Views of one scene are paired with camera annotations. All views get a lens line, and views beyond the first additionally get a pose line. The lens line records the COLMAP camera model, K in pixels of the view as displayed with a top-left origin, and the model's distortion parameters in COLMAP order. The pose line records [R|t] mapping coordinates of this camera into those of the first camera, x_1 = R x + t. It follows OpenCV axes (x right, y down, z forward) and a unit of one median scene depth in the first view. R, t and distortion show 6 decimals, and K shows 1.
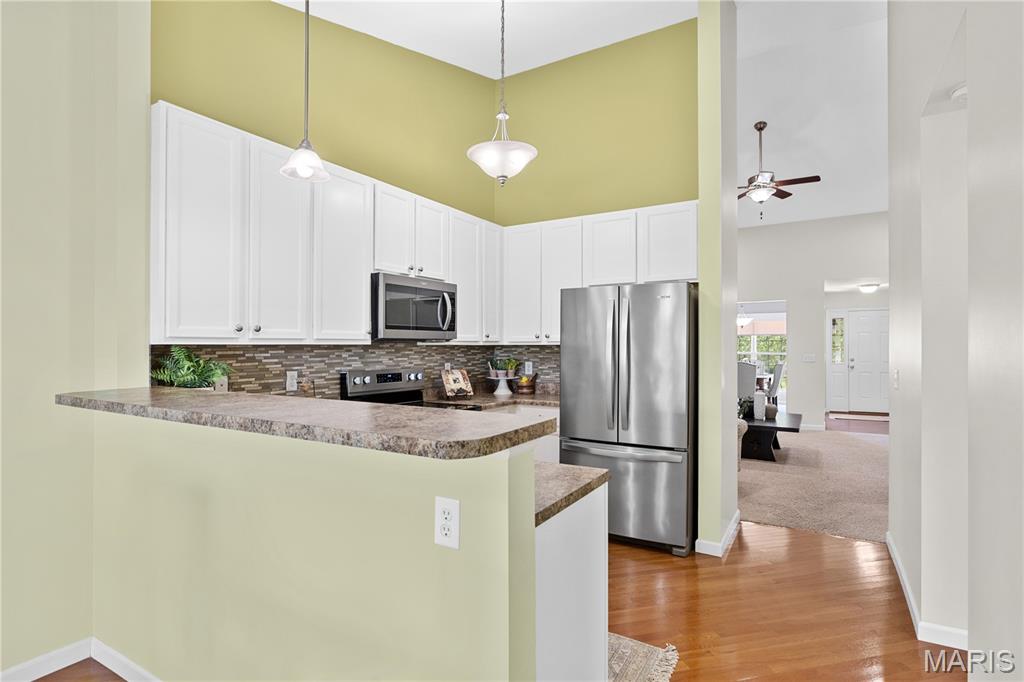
lens RADIAL K [[515.4, 0, 514.9], [0, 515.4, 341.2], [0, 0, 1]] dist [-0.001357, -0.000456]
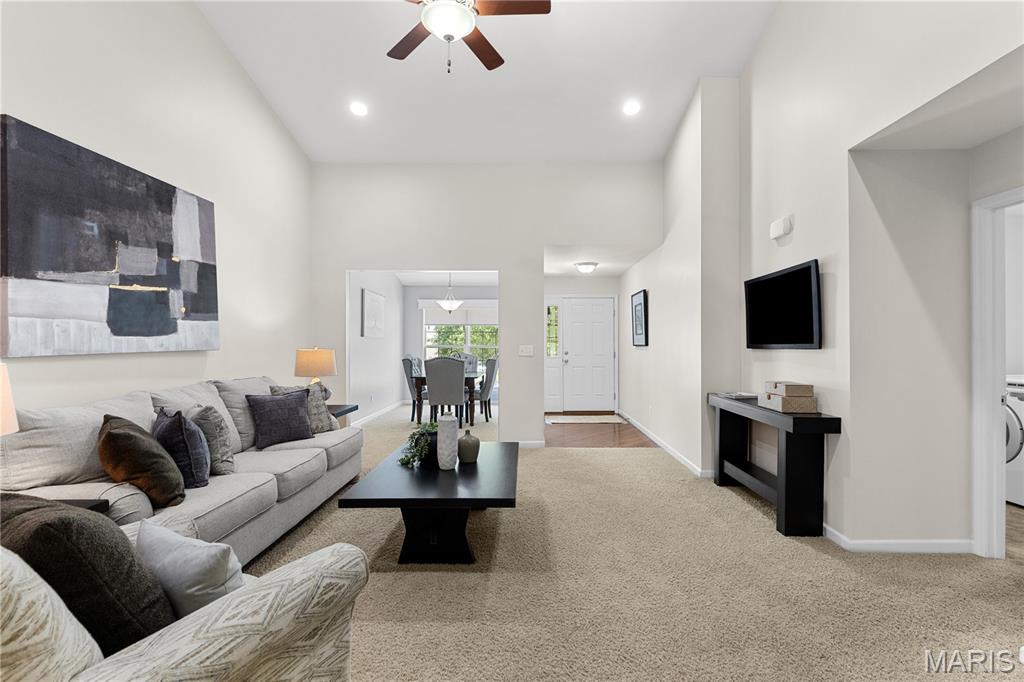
lens RADIAL K [[467.8, 0, 526.9], [0, 467.8, 340.9], [0, 0, 1]] dist [0.001048, 0.000483]
pose [[0.861775, 0.002379, 0.507285, 0.536939], [-0.004209, 0.999988, 0.002461, 0.039656], [-0.507273, -0.004256, 0.861775, 0.973616]]
